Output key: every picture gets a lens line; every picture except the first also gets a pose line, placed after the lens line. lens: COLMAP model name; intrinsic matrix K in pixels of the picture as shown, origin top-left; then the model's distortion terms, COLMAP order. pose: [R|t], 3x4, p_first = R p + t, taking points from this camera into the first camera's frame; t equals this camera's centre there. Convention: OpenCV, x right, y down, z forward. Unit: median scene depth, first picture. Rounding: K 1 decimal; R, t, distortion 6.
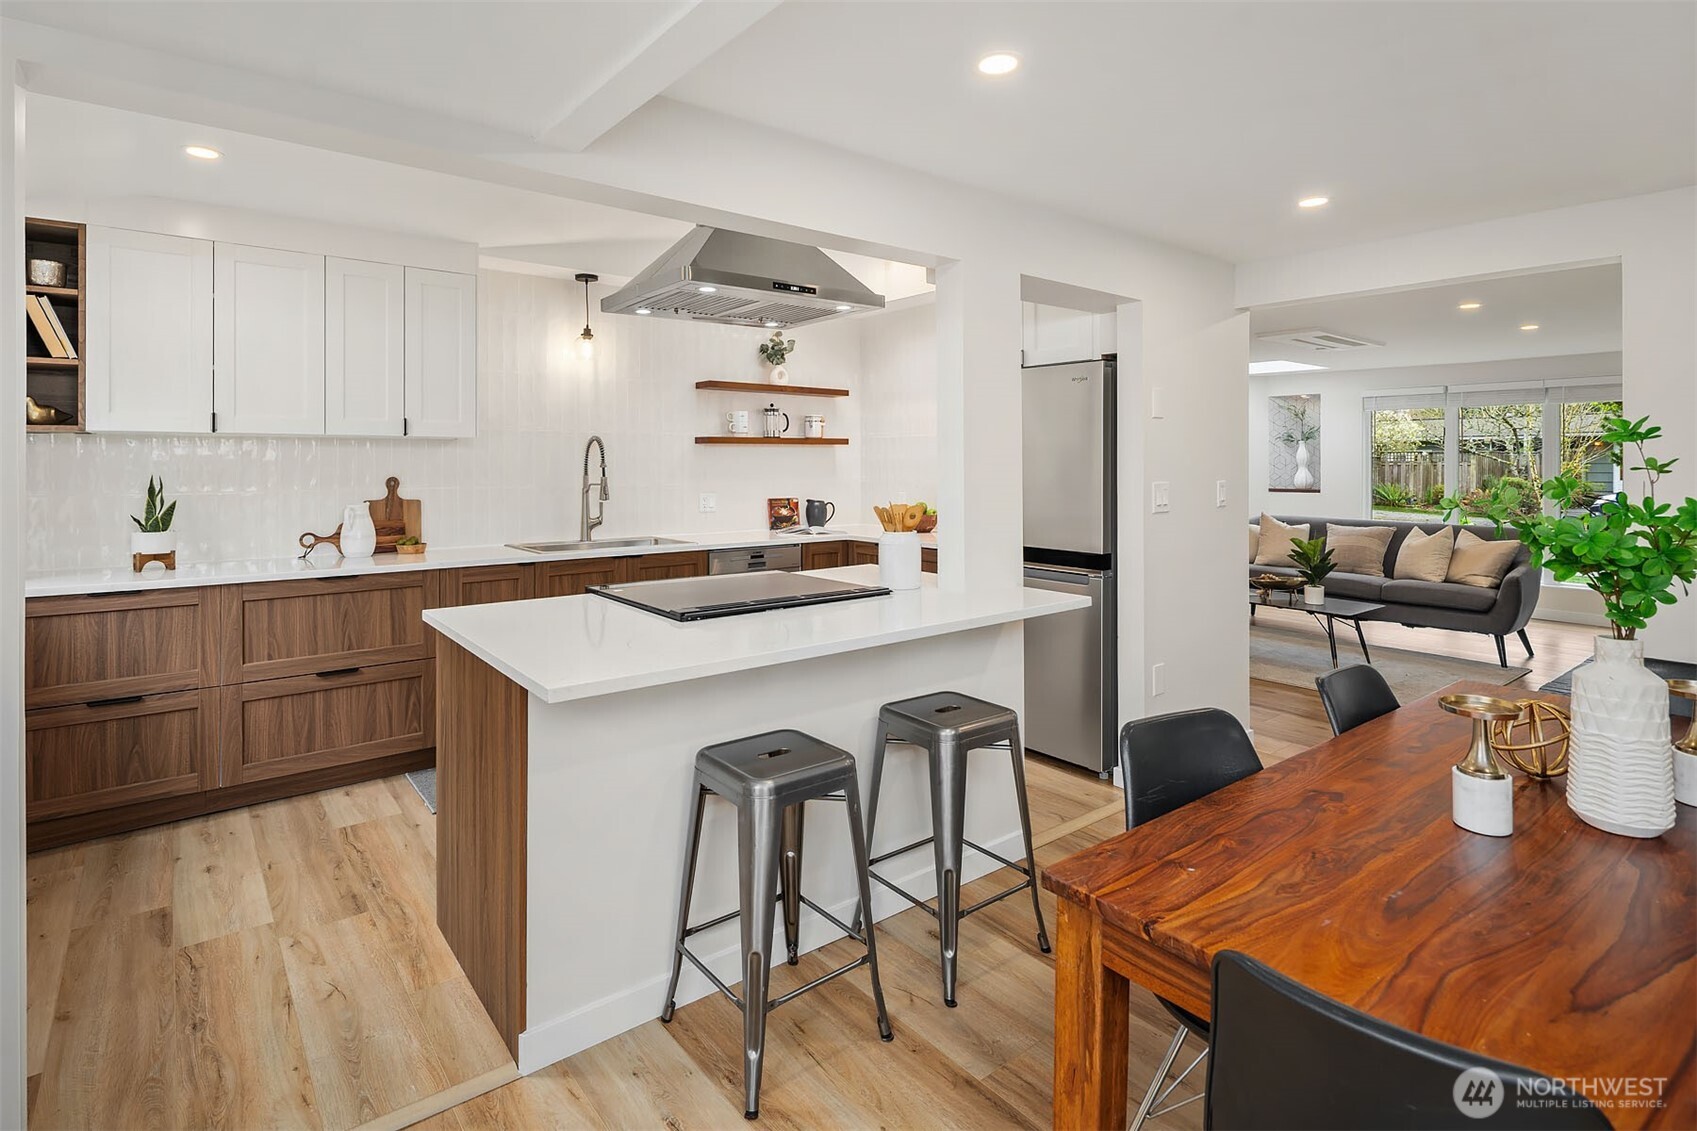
lens RADIAL K [[846.9, 0, 841.2], [0, 846.9, 458.2], [0, 0, 1]] dist [-0.001514, -0.000042]
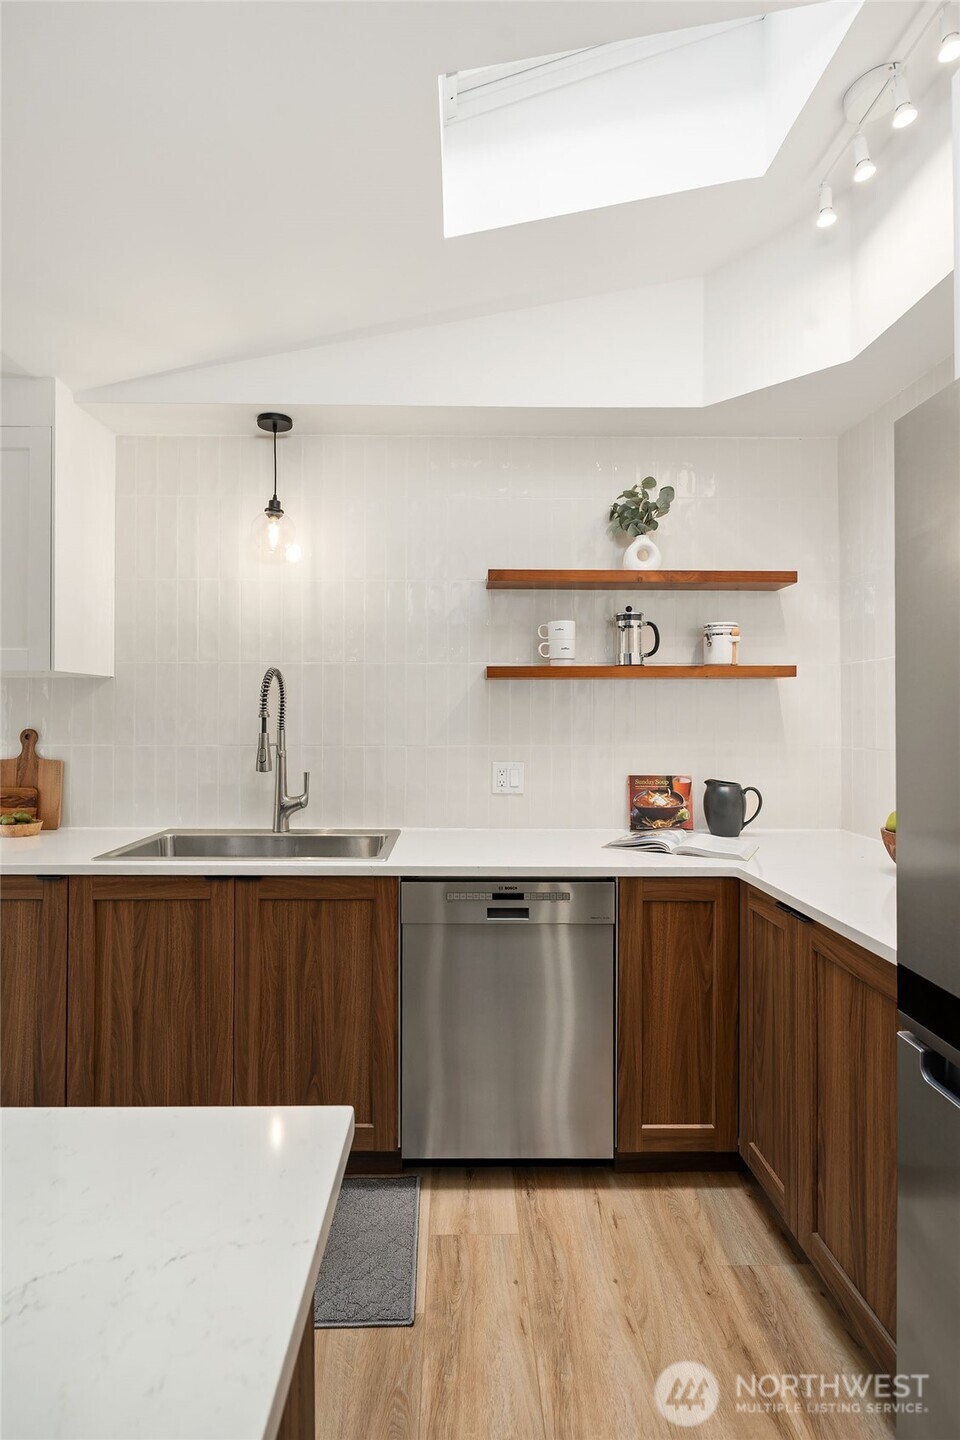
lens RADIAL K [[718.7, 0, 469.6], [0, 718.7, 705.8], [0, 0, 1]] dist [-0.001514, -0.000042]
pose [[0.789752, -0.005429, -0.613402, 0.198743], [-0.000362, 0.999957, -0.009316, 0.009274], [0.613426, 0.007579, 0.789716, 0.884133]]
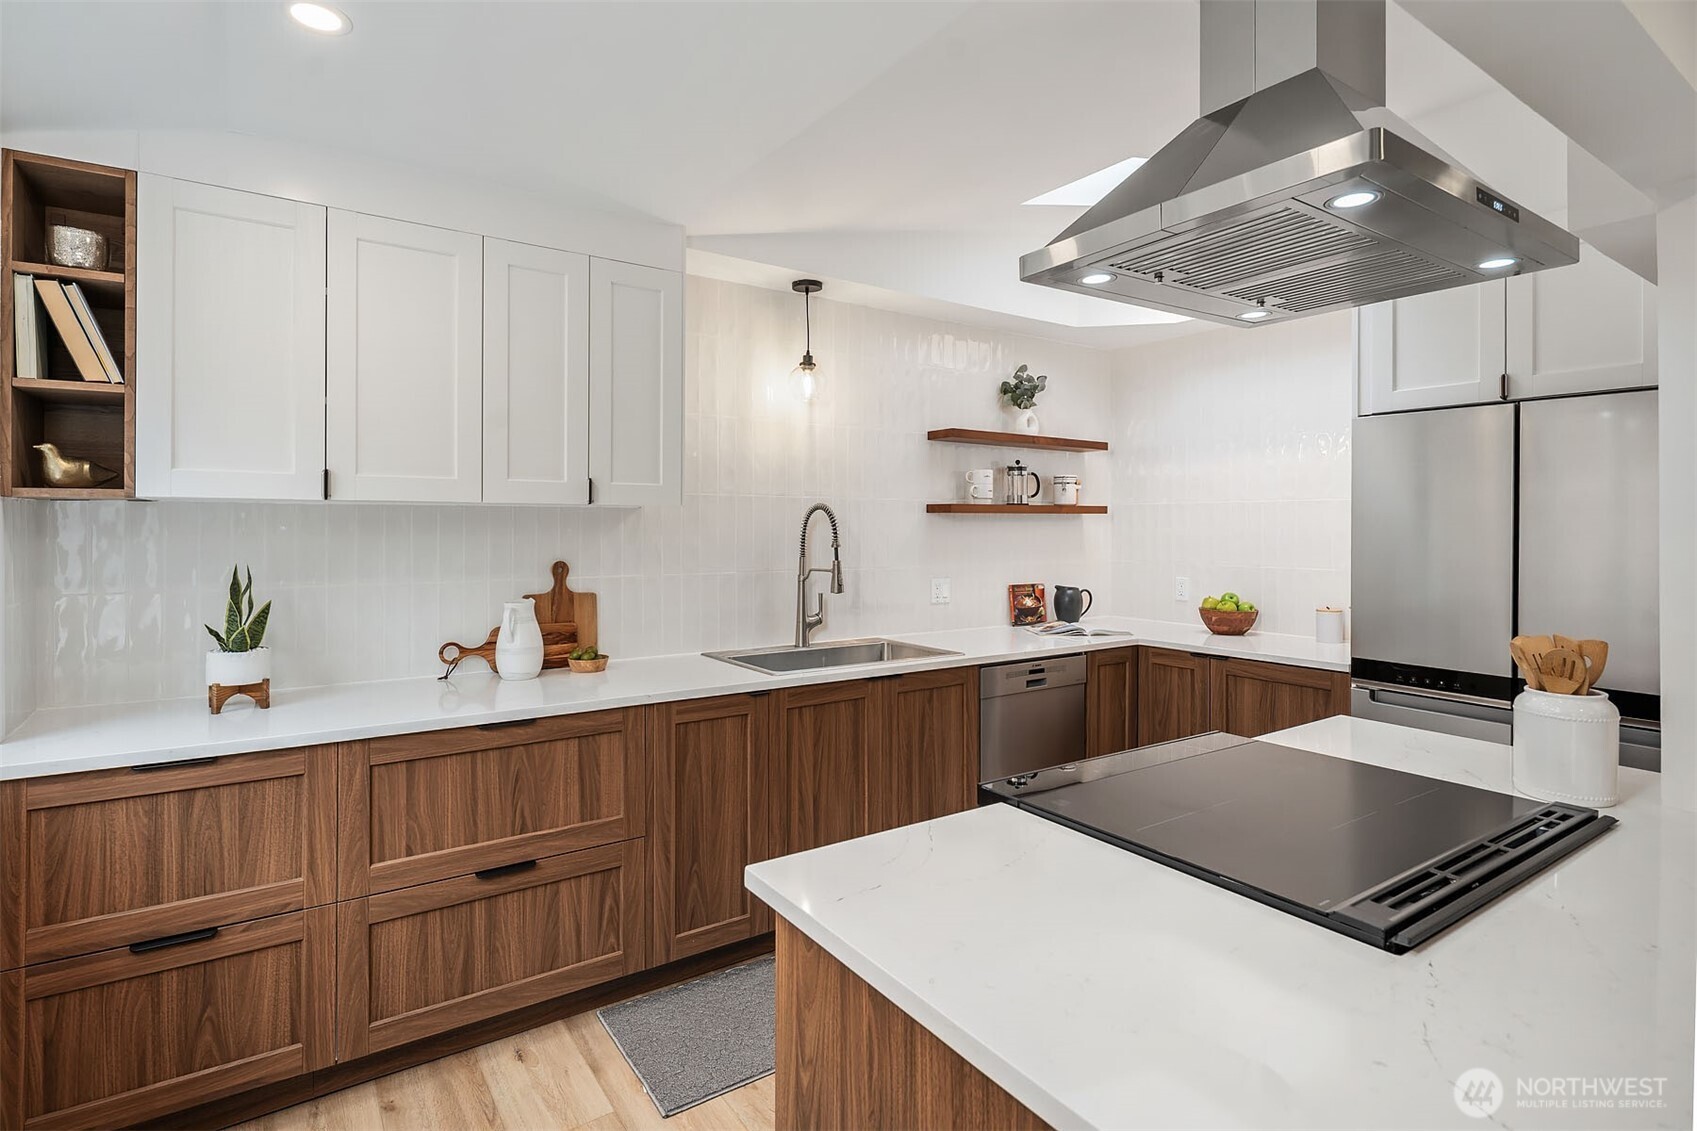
lens RADIAL K [[838.4, 0, 834.7], [0, 838.4, 522.3], [0, 0, 1]] dist [0.001399, -0.000419]
pose [[0.997127, 0.004183, -0.075637, -0.296276], [-0.003980, 0.999988, 0.002832, -0.015919], [0.075648, -0.002522, 0.997131, 0.378322]]
